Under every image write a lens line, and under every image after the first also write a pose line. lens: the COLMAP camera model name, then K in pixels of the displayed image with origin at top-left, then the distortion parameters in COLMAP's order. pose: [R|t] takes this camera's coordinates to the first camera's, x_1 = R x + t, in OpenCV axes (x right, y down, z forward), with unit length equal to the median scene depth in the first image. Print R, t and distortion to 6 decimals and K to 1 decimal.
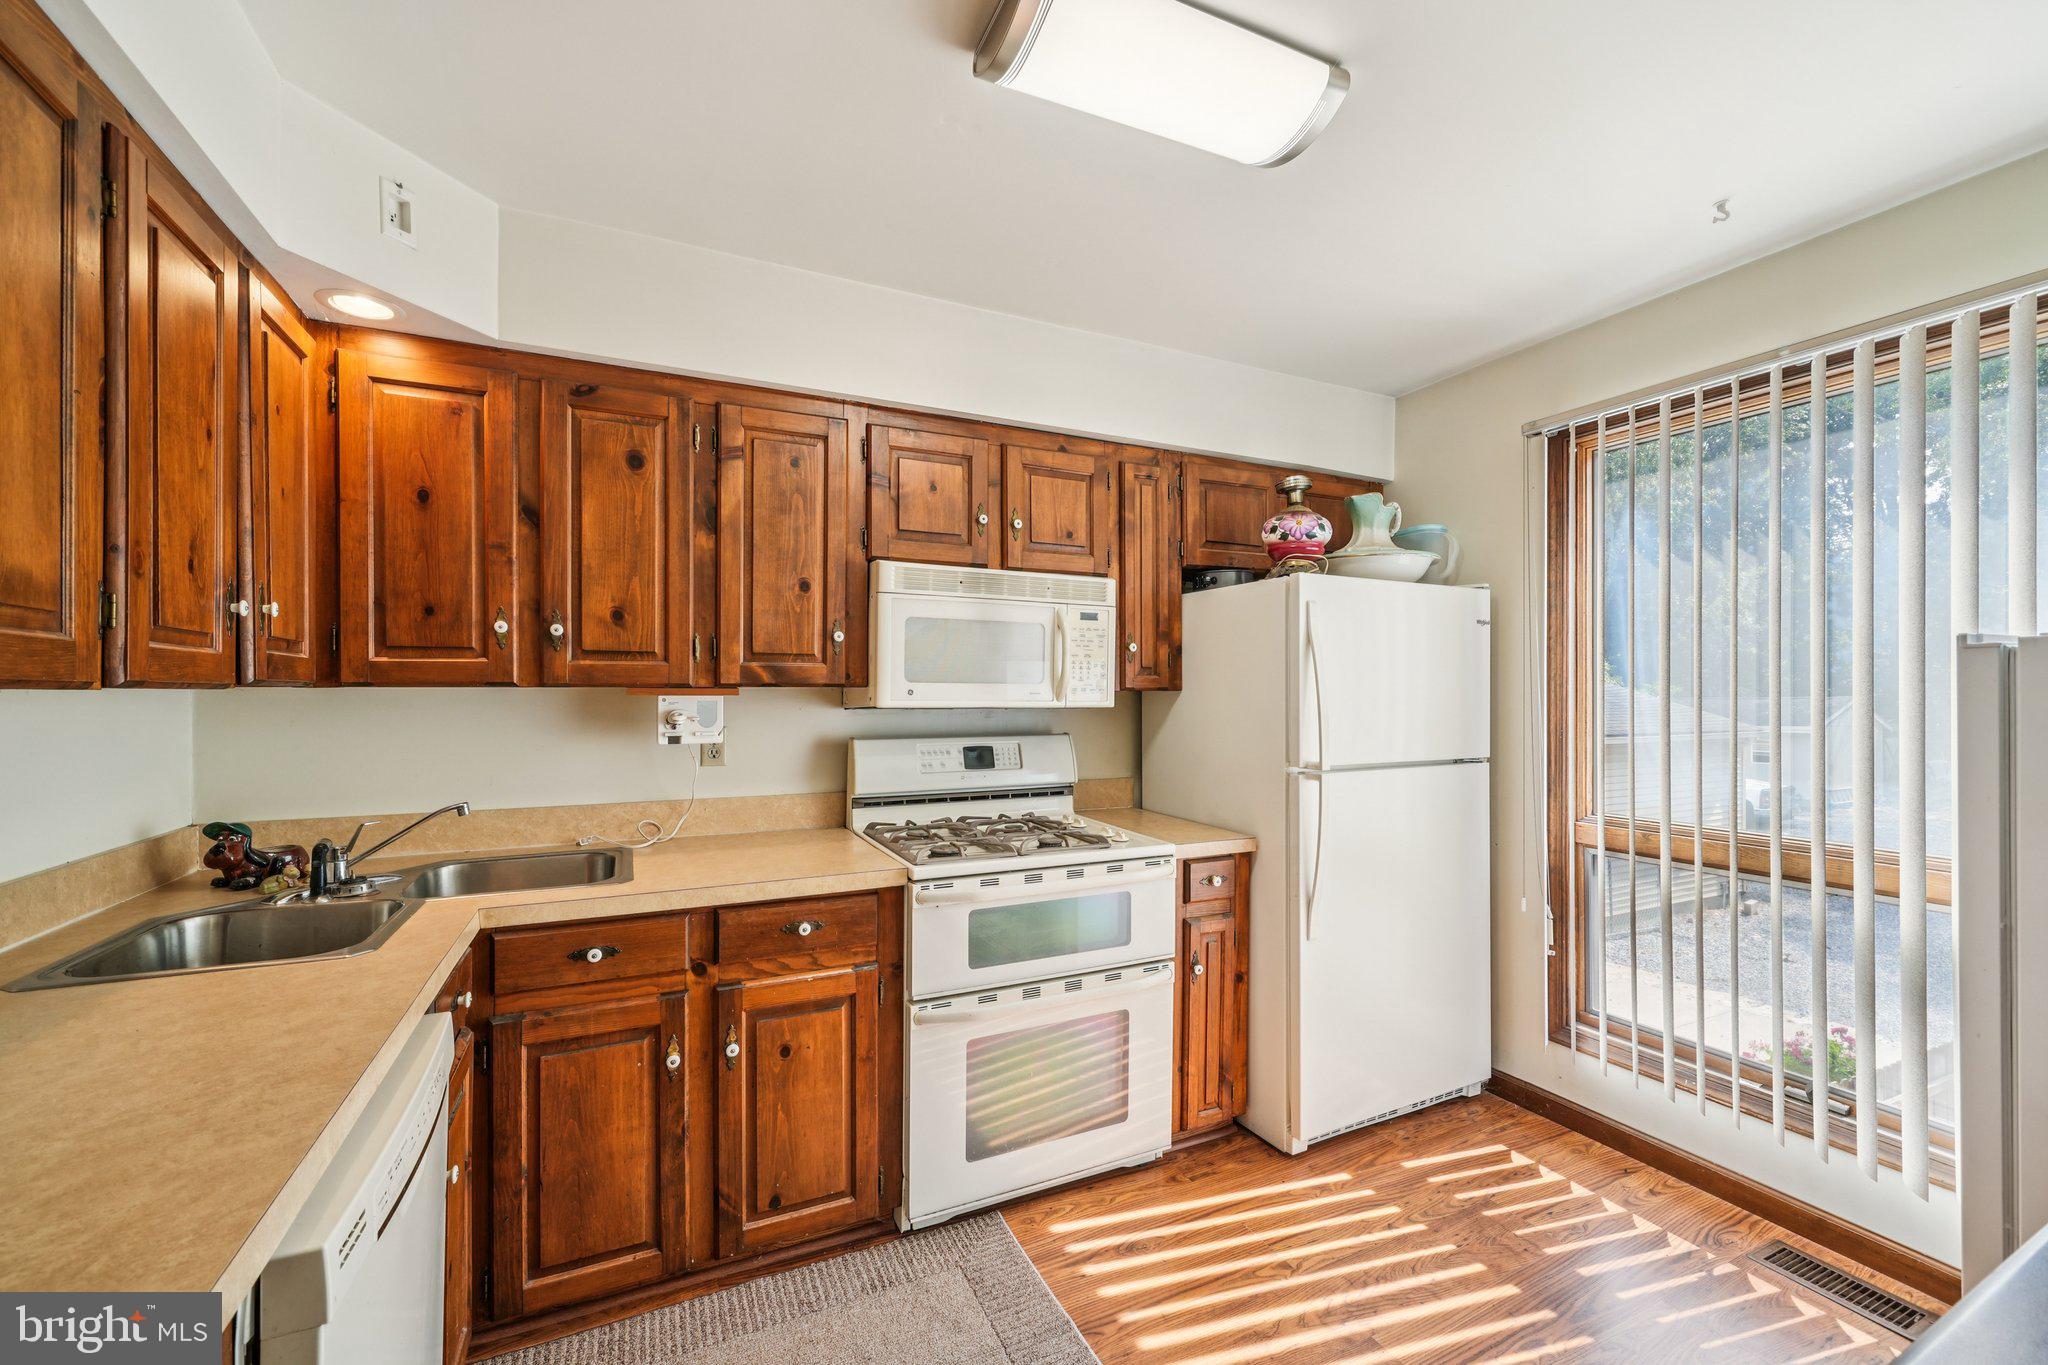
lens RADIAL K [[785.7, 0, 1024.0], [0, 785.7, 682.5], [0, 0, 1]] dist [0.000606, -0.000048]
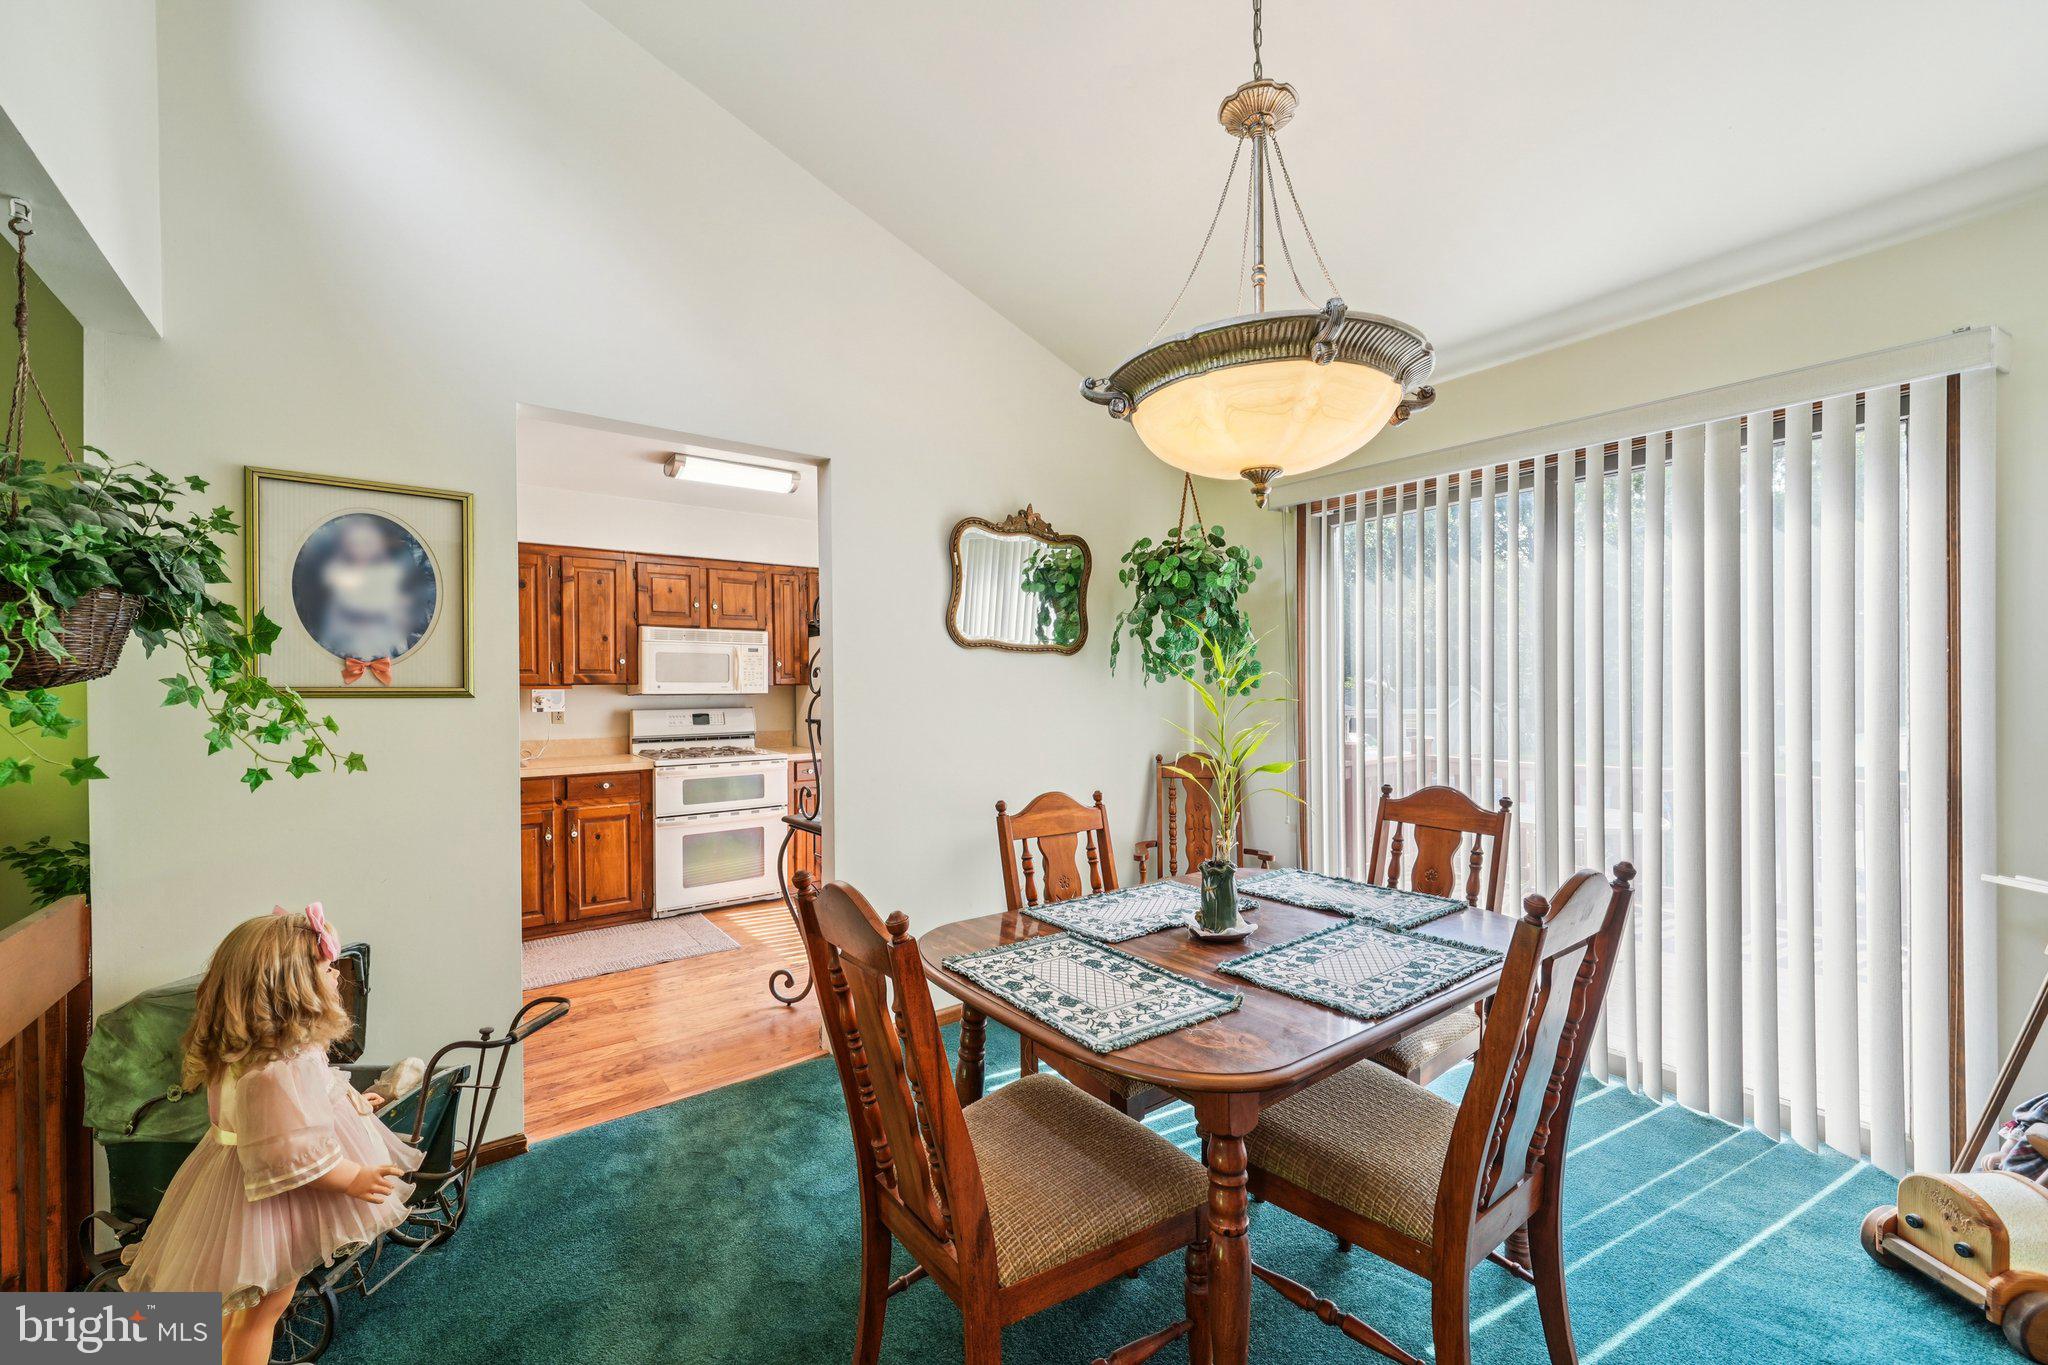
lens RADIAL K [[785.7, 0, 1024.0], [0, 785.7, 682.5], [0, 0, 1]] dist [0.000606, -0.000048]
pose [[0.979595, -0.010346, 0.200714, 0.411695], [0.009606, 0.999943, 0.004660, 0.000249], [-0.200751, -0.002637, 0.979639, -1.341860]]
